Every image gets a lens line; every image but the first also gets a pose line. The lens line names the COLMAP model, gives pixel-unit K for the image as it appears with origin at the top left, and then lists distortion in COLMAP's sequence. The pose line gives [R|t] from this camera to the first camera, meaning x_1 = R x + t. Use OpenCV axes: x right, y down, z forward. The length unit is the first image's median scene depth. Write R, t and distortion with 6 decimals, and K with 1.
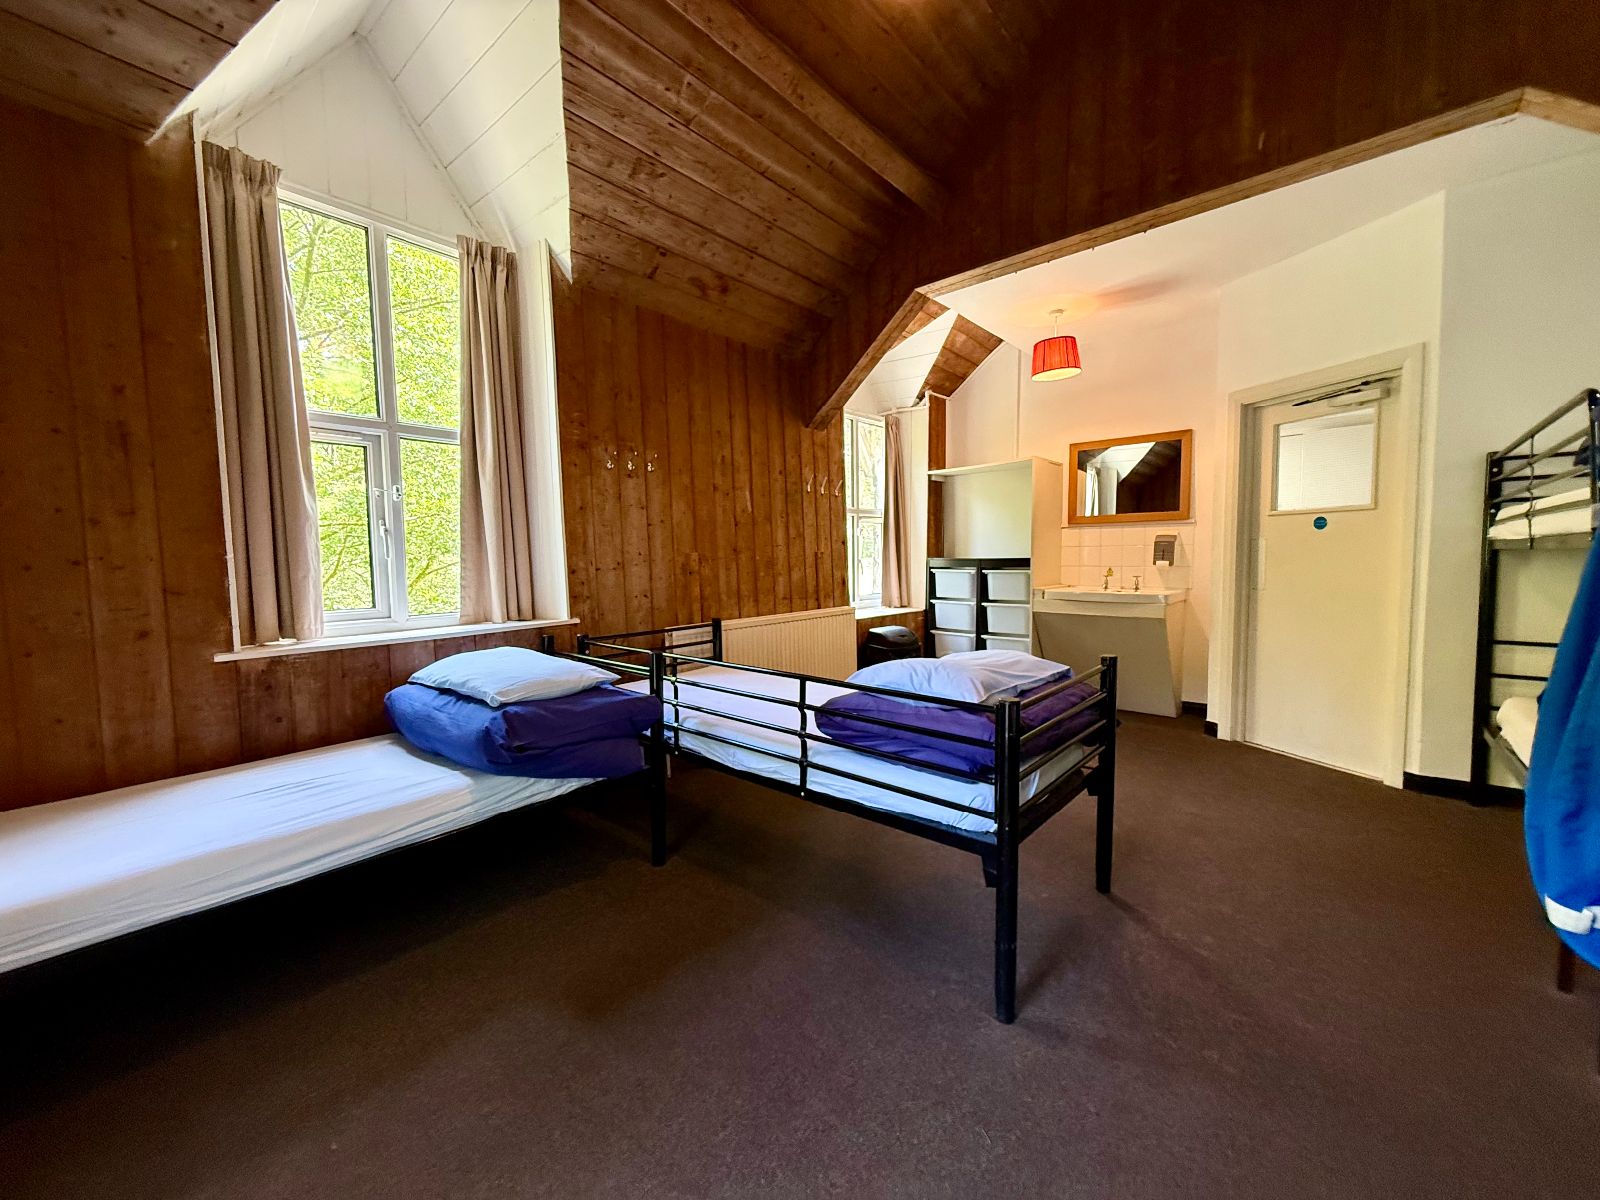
lens RADIAL K [[641.6, 0, 803.2], [0, 641.6, 595.9], [0, 0, 1]] dist [0.007735, 0.000691]
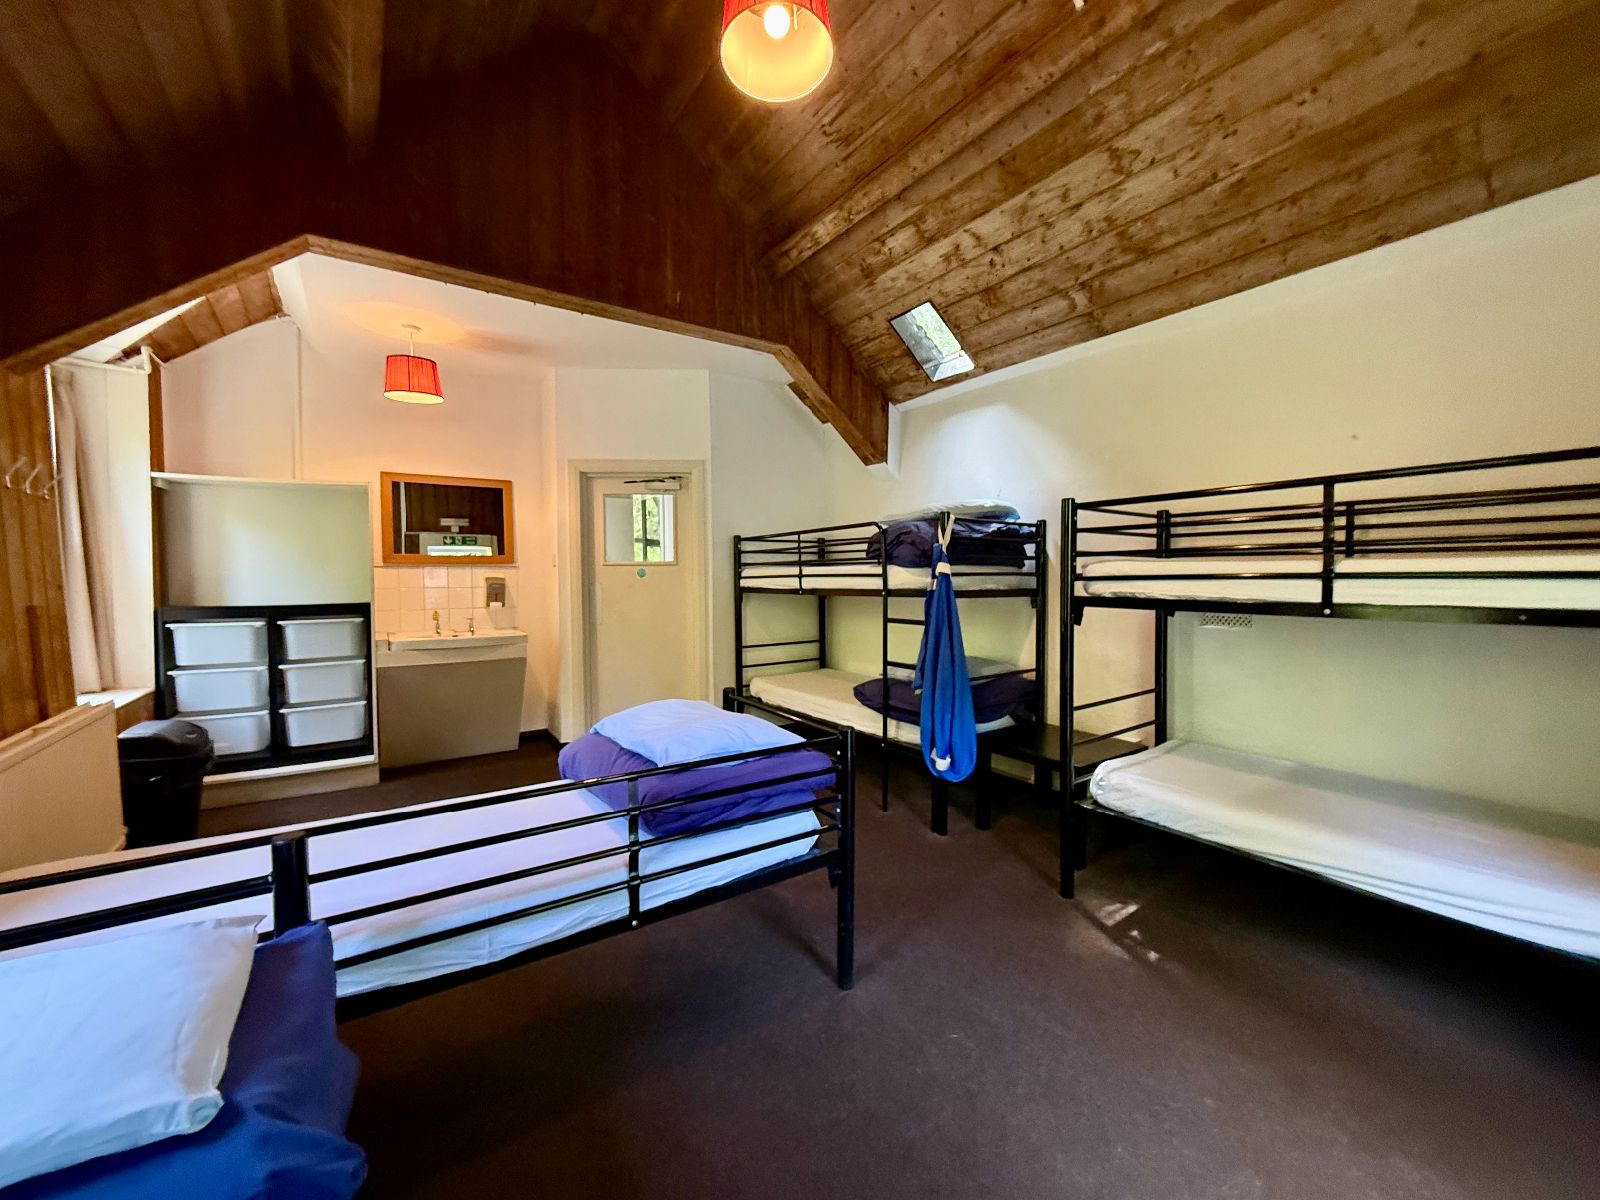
lens RADIAL K [[641.6, 0, 803.2], [0, 641.6, 595.9], [0, 0, 1]] dist [0.007735, 0.000691]
pose [[0.253107, -0.020467, 0.967222, -0.388057], [0.064633, 0.997900, 0.004202, -0.045718], [-0.965277, 0.061451, 0.253899, 0.313699]]
